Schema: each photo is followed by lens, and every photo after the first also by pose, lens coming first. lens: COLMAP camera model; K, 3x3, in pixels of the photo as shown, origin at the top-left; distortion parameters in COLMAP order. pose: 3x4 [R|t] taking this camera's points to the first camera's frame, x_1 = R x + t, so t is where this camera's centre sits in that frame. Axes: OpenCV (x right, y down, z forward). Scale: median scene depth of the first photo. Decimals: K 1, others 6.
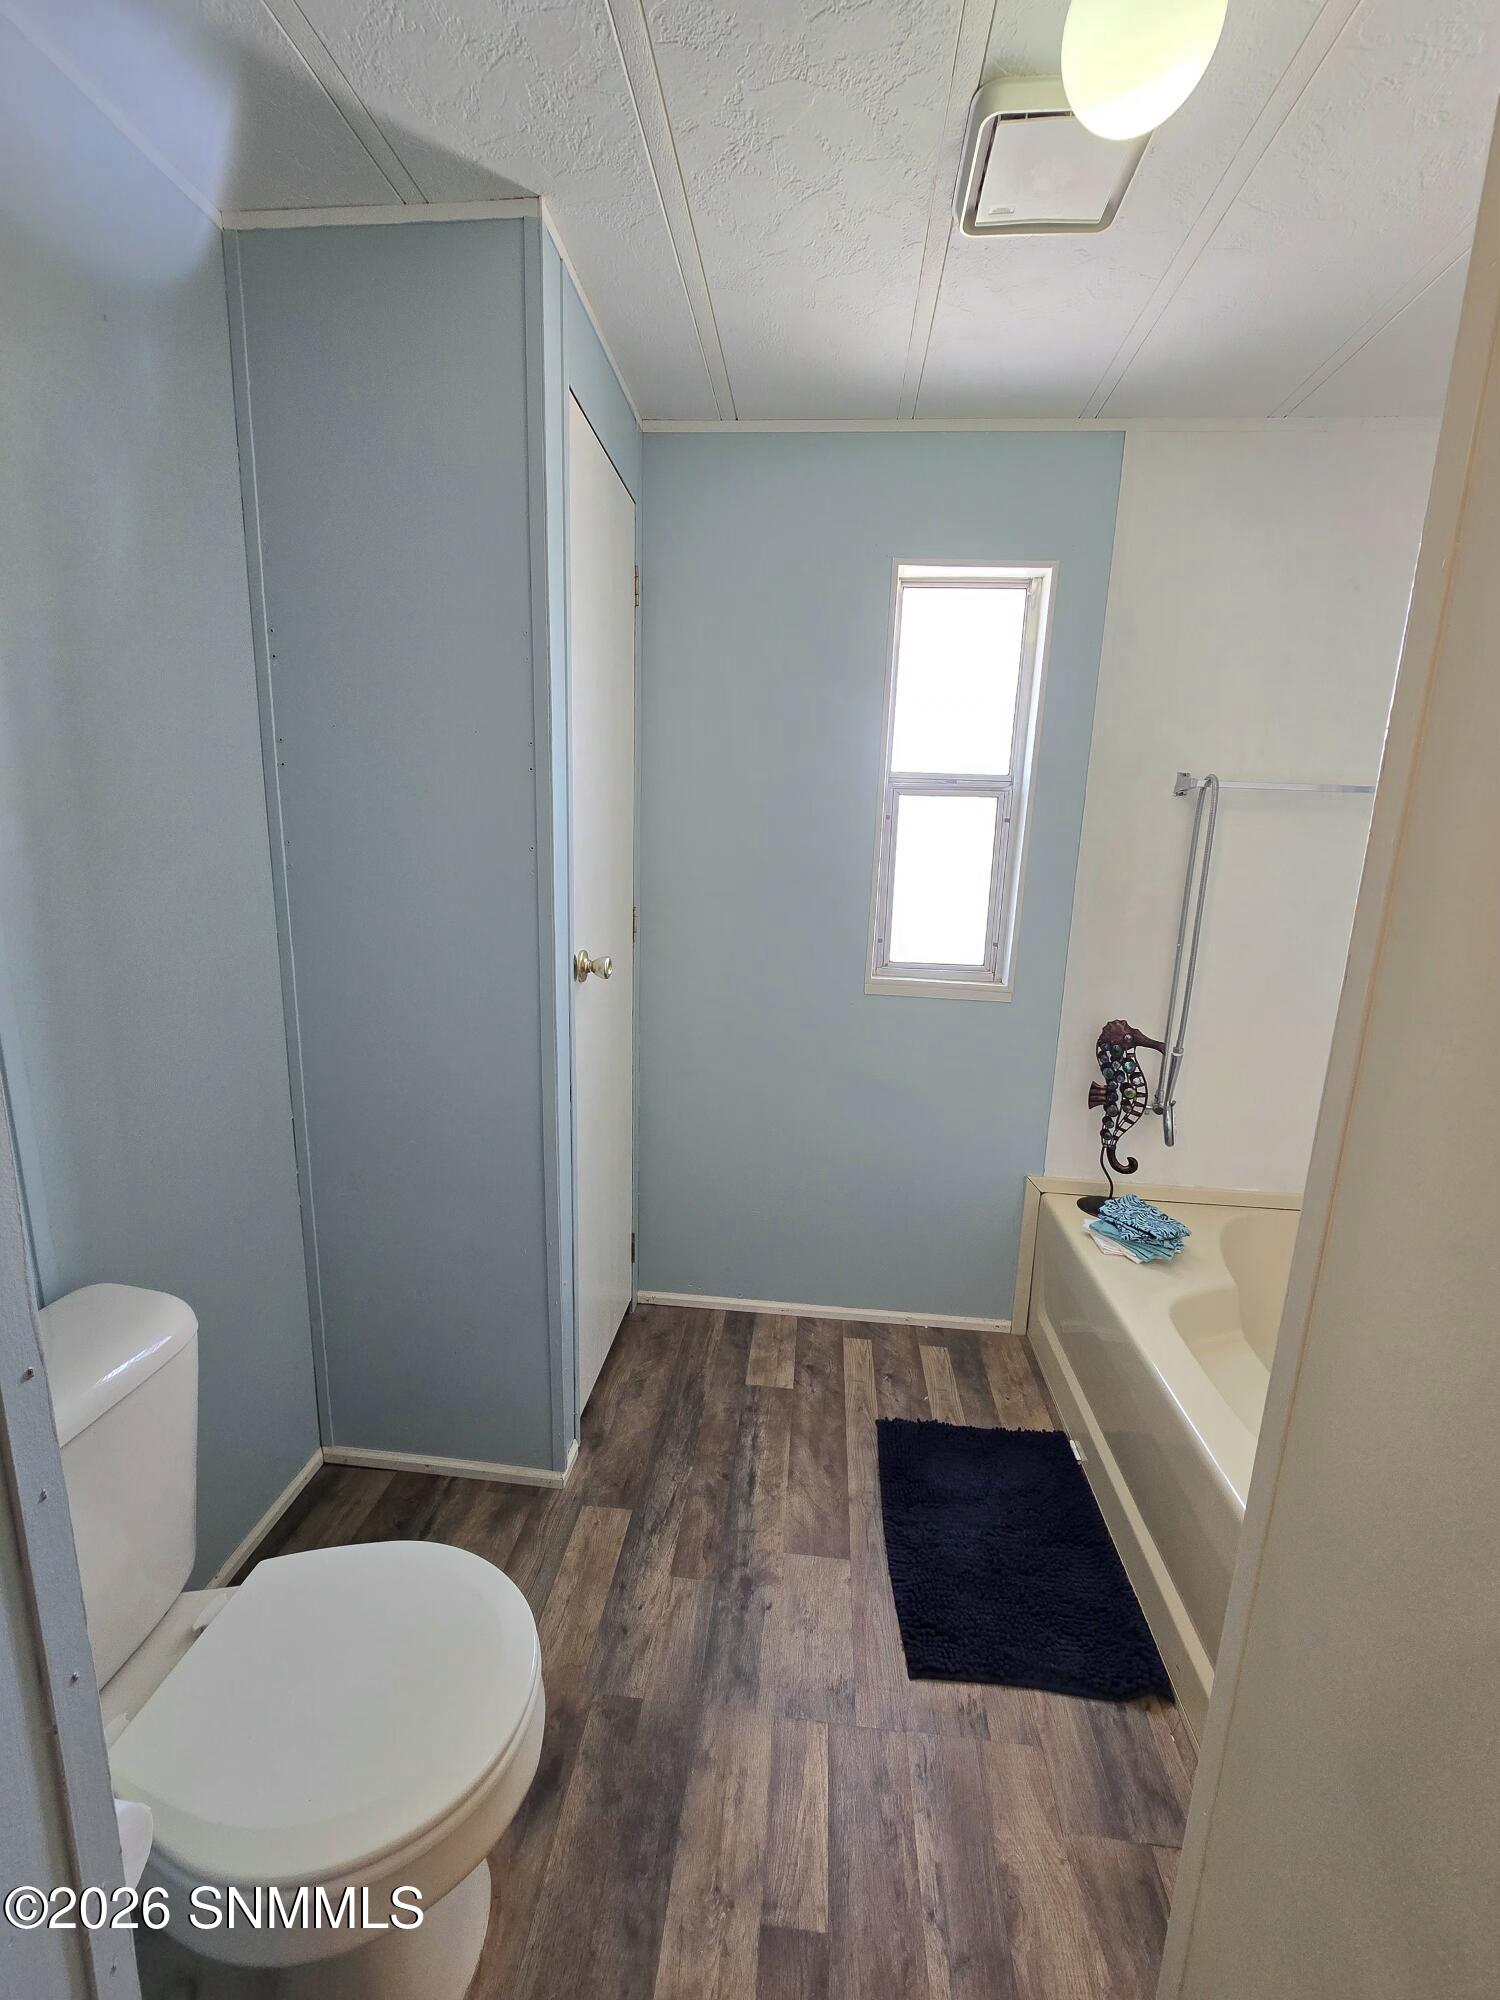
lens RADIAL K [[816.4, 0, 750.0], [0, 816.4, 1000.0], [0, 0, 1]] dist [-0.001447, -0.000281]
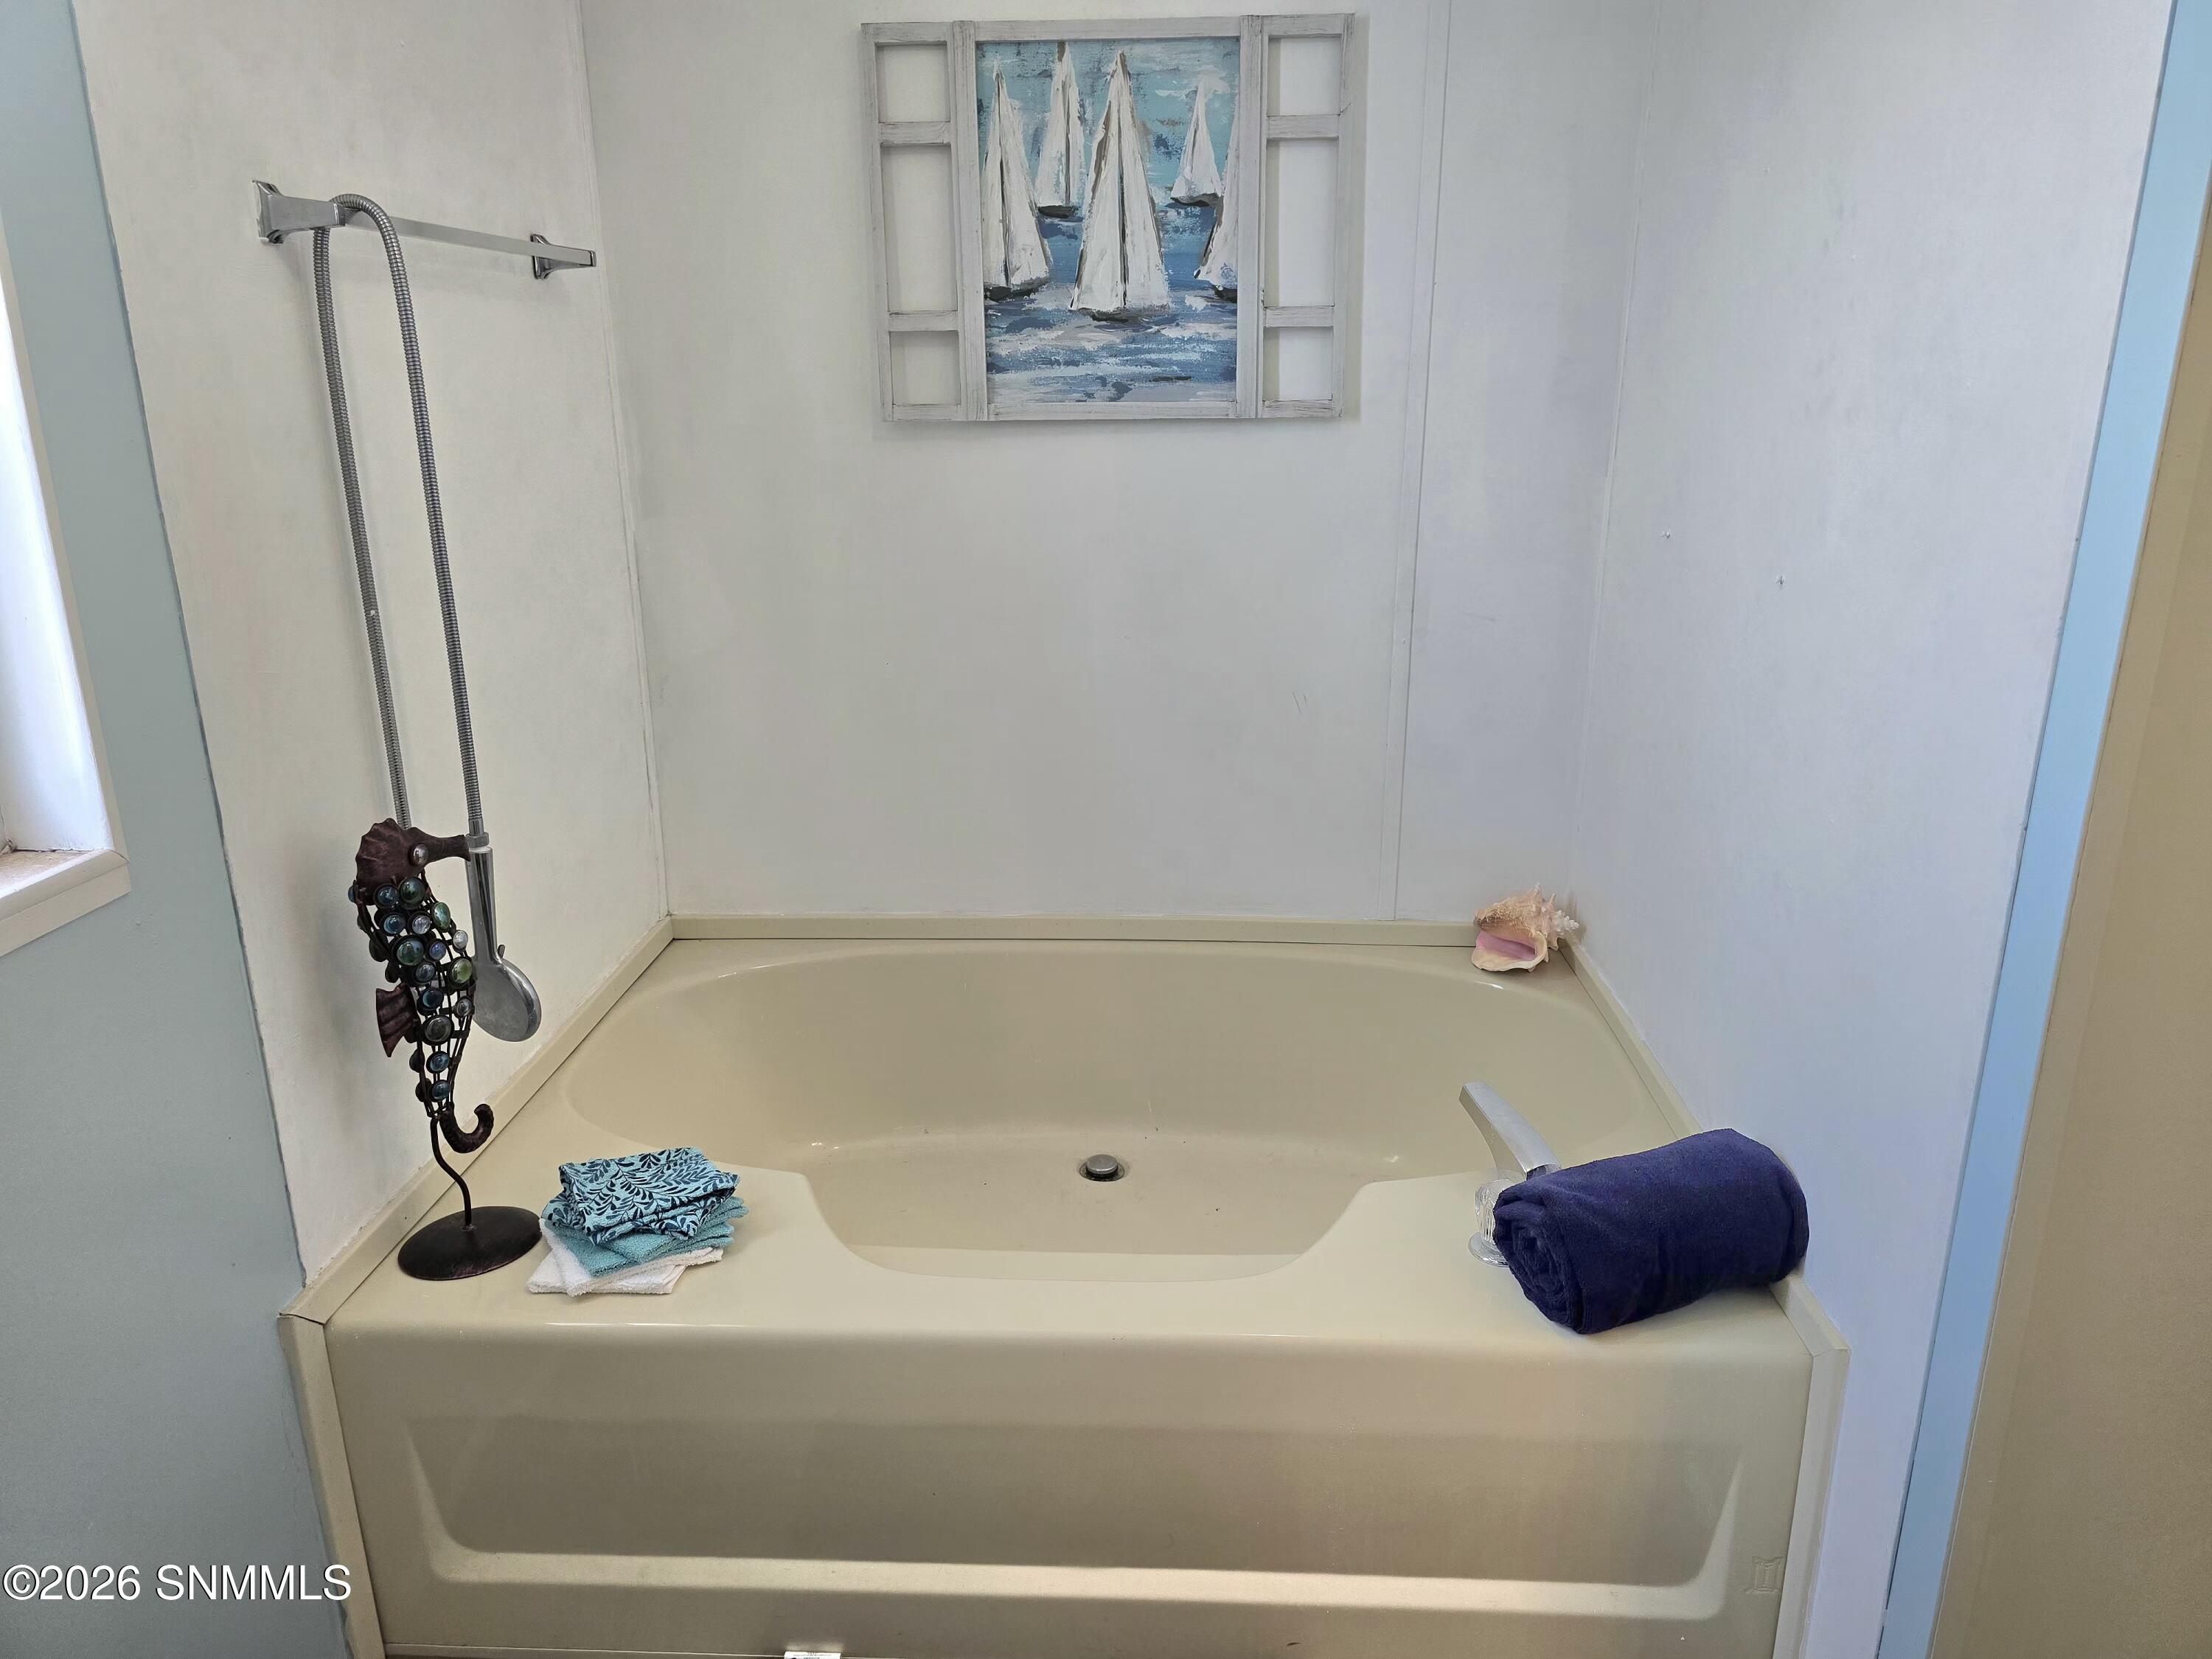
lens RADIAL K [[1483.8, 0, 1105.7], [0, 1483.8, 821.3], [0, 0, 1]] dist [-0.001720, 0.001222]
pose [[-0.041654, -0.329884, 0.943102, -0.251873], [0.201152, 0.921825, 0.331325, -0.146509], [-0.978674, 0.203508, 0.027959, 0.629803]]
